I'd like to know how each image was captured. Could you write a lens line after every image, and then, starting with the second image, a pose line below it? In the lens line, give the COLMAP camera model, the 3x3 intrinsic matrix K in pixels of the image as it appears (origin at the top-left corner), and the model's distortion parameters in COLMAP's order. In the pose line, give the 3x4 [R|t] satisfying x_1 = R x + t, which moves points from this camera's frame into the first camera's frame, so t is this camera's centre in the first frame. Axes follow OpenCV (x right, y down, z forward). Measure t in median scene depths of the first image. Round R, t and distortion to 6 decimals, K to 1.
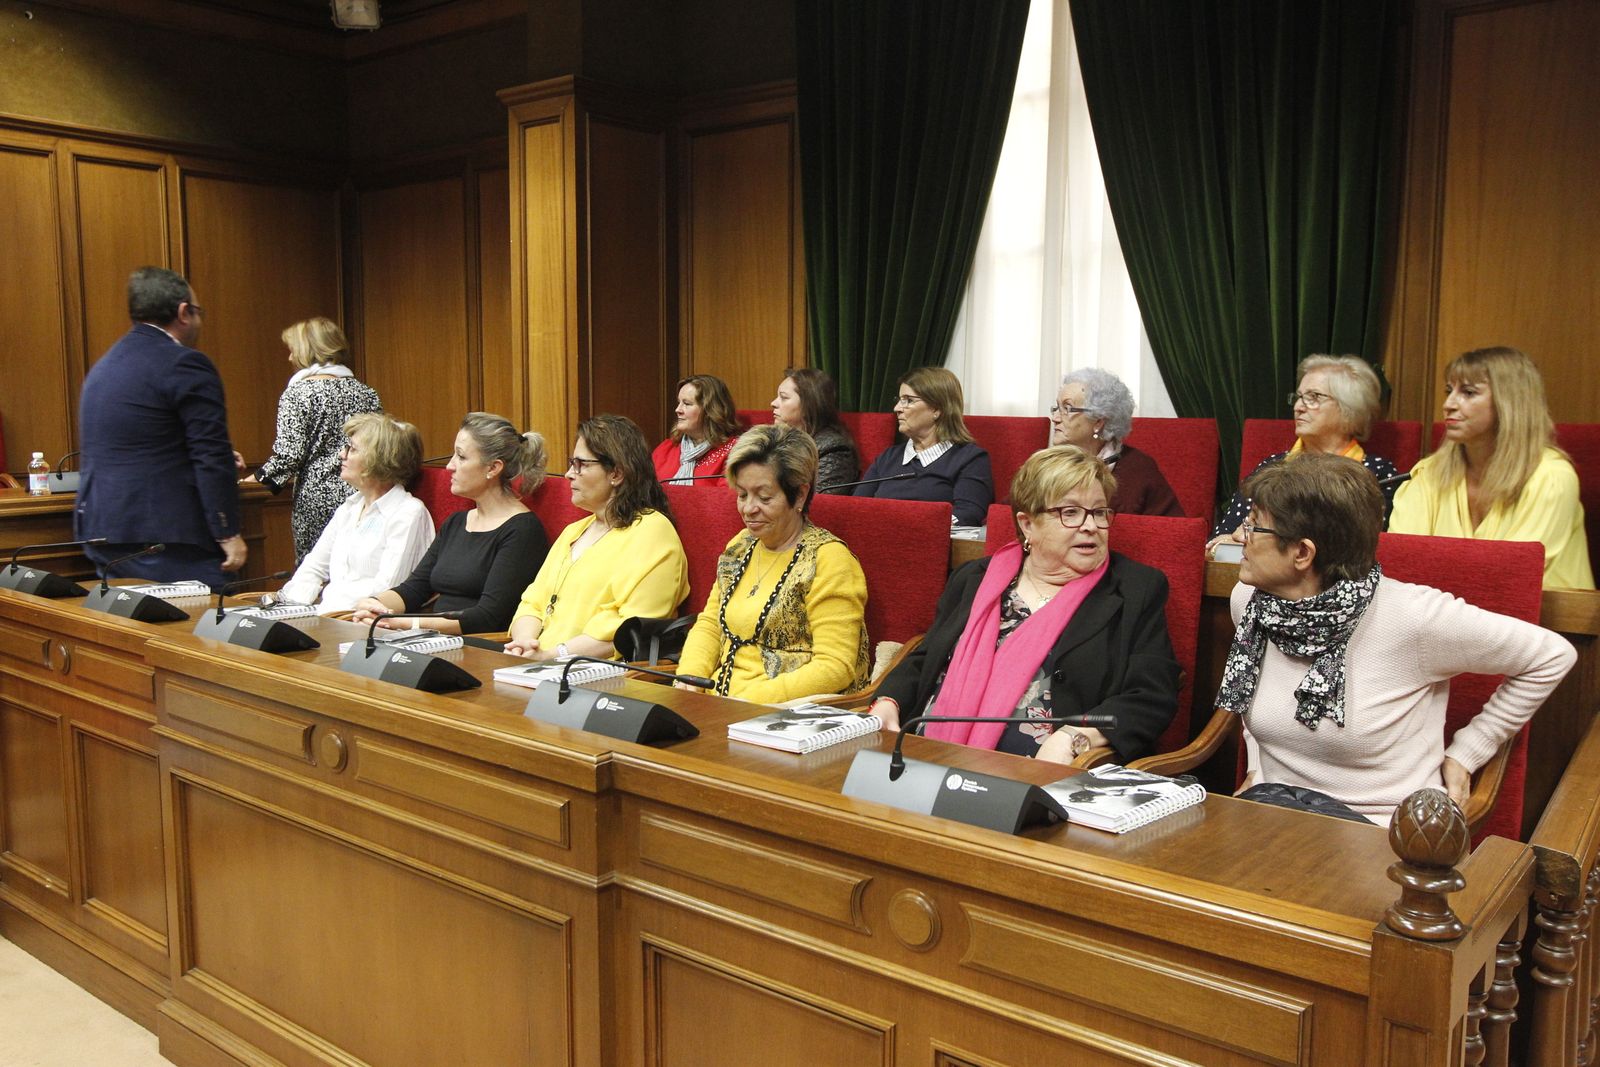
lens RADIAL K [[1345.5, 0, 800.0], [0, 1345.5, 533.5], [0, 0, 1]] dist [-0.053536, 0.076597]
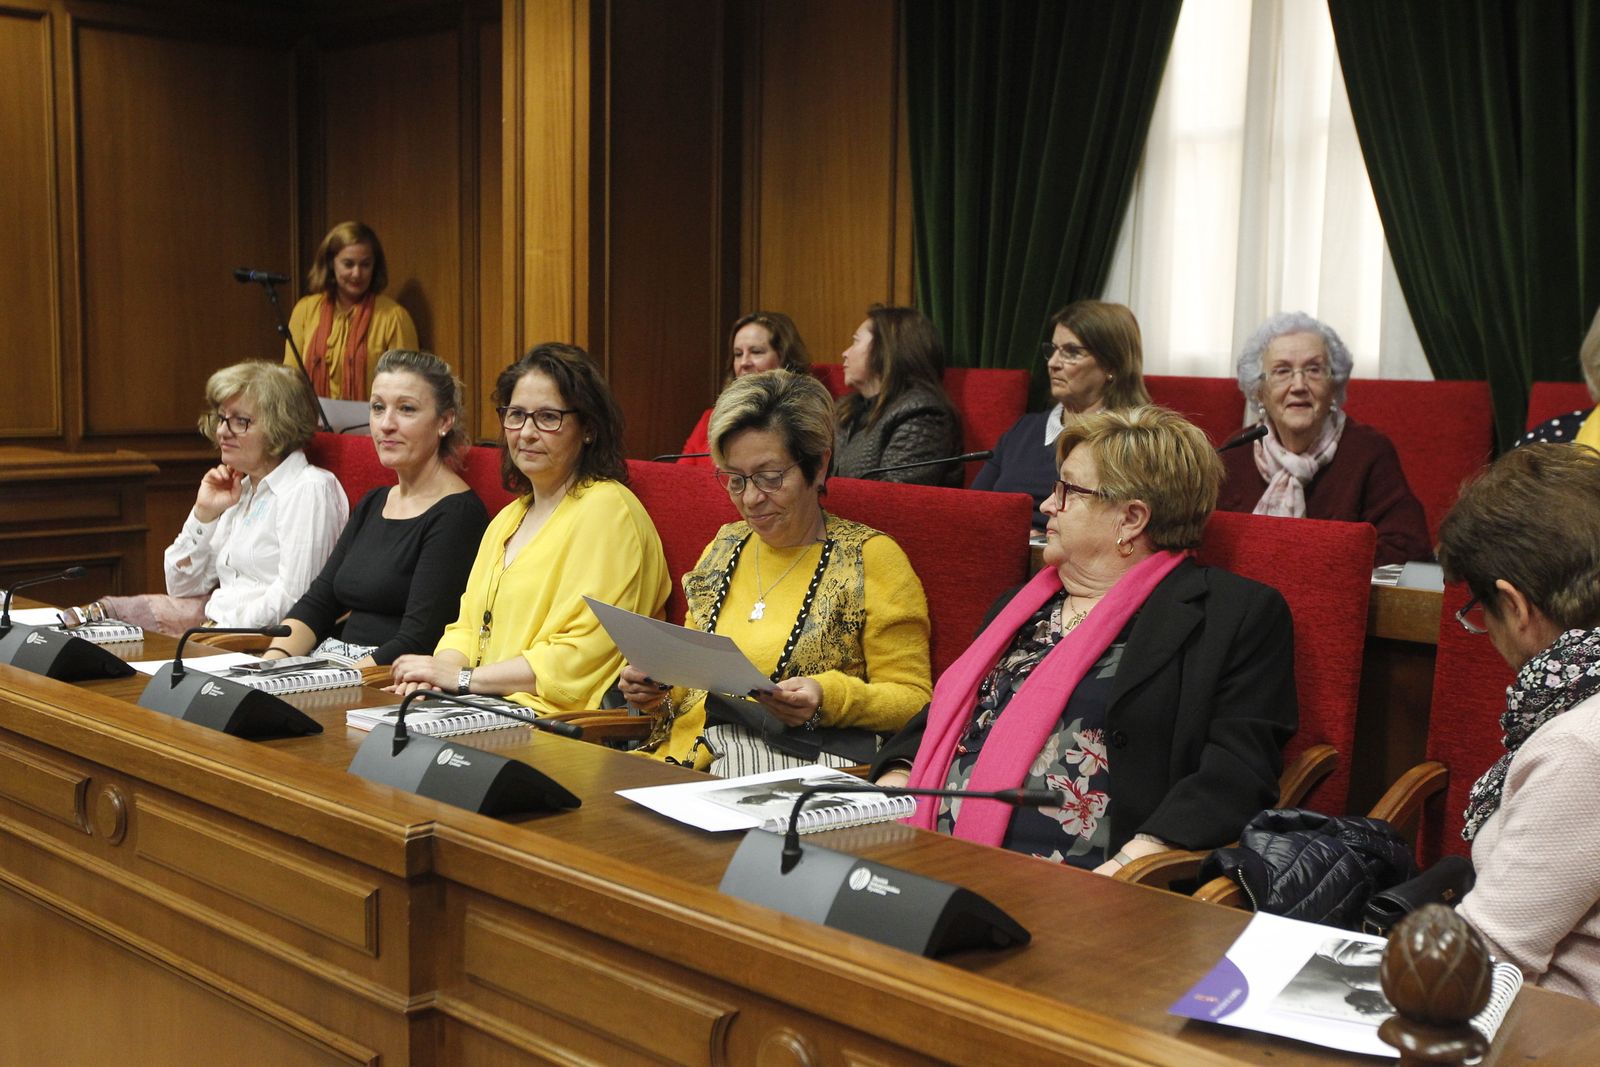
lens RADIAL K [[1948.1, 0, 800.0], [0, 1948.1, 533.5], [0, 0, 1]] dist [-0.001648, 0.141366]
pose [[0.993173, 0.022837, -0.114394, 0.113839], [-0.023885, 0.999684, -0.007801, 0.008249], [0.114180, 0.010480, 0.993405, -0.007648]]
